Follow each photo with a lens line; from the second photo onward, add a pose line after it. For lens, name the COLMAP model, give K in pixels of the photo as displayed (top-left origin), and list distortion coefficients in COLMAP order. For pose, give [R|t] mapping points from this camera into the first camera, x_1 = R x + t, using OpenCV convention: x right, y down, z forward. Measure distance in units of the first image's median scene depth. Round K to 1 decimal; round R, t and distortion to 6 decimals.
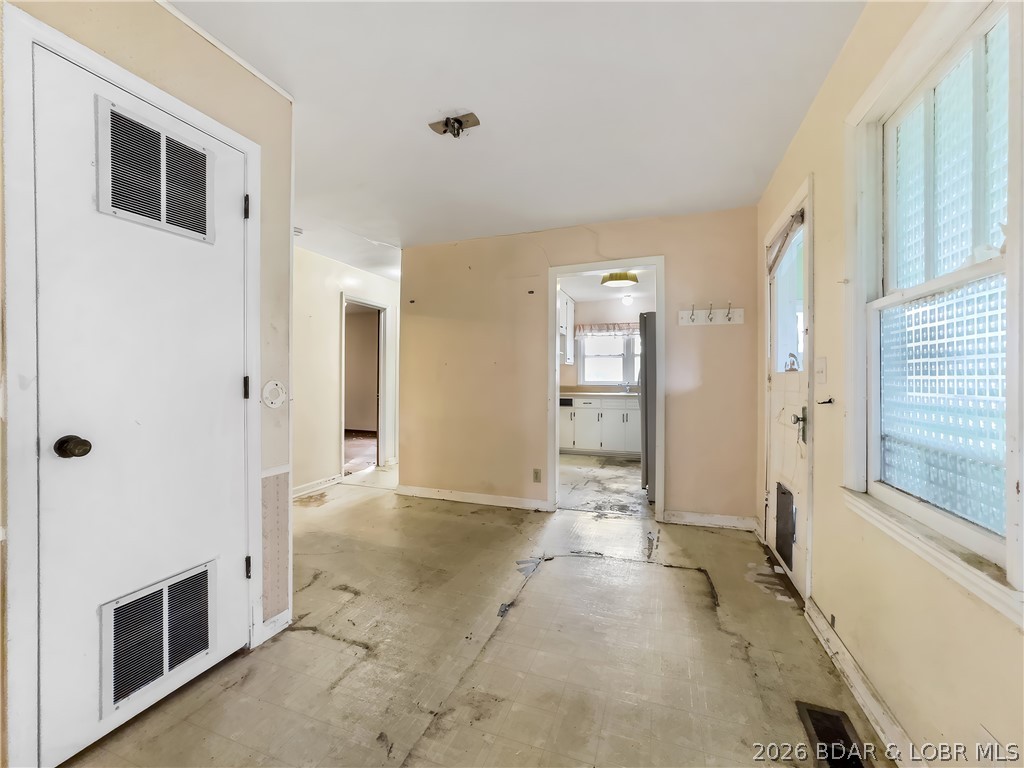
lens RADIAL K [[418.1, 0, 510.9], [0, 418.1, 379.9], [0, 0, 1]] dist [-0.026211, 0.005785]
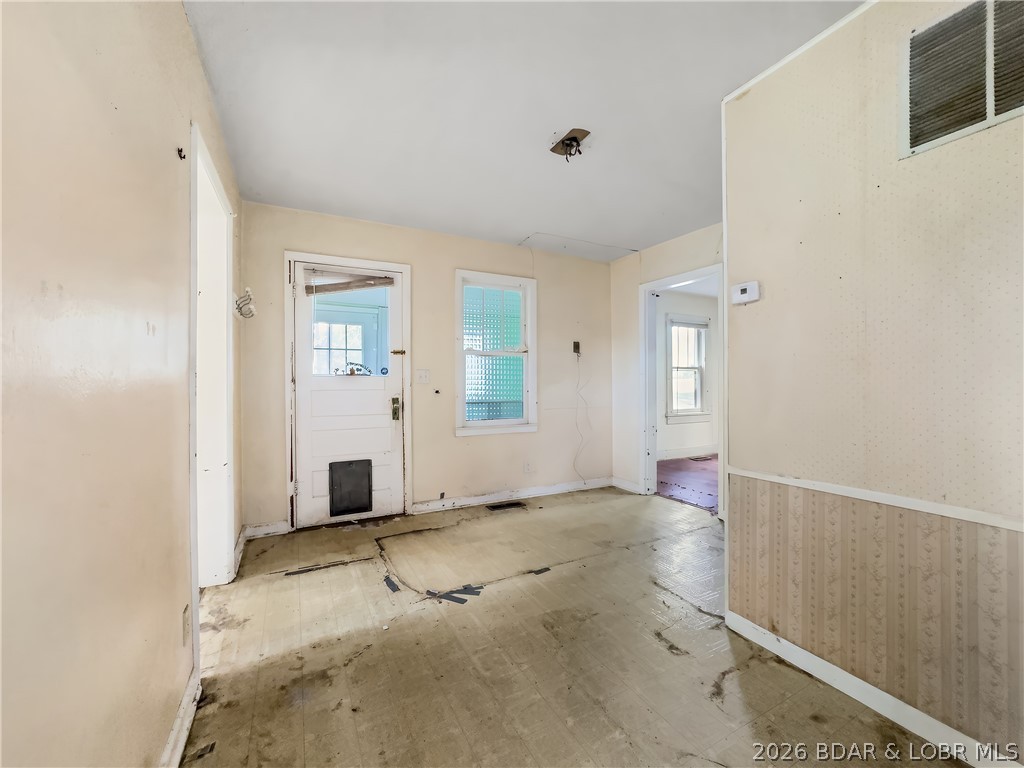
lens RADIAL K [[418.1, 0, 515.7], [0, 418.1, 383.1], [0, 0, 1]] dist [-0.026211, 0.005785]
pose [[-0.745786, -0.000682, 0.666185, -0.680895], [0.000046, 0.999999, 0.001075, 0.005156], [-0.666186, 0.000833, -0.745786, 1.732551]]
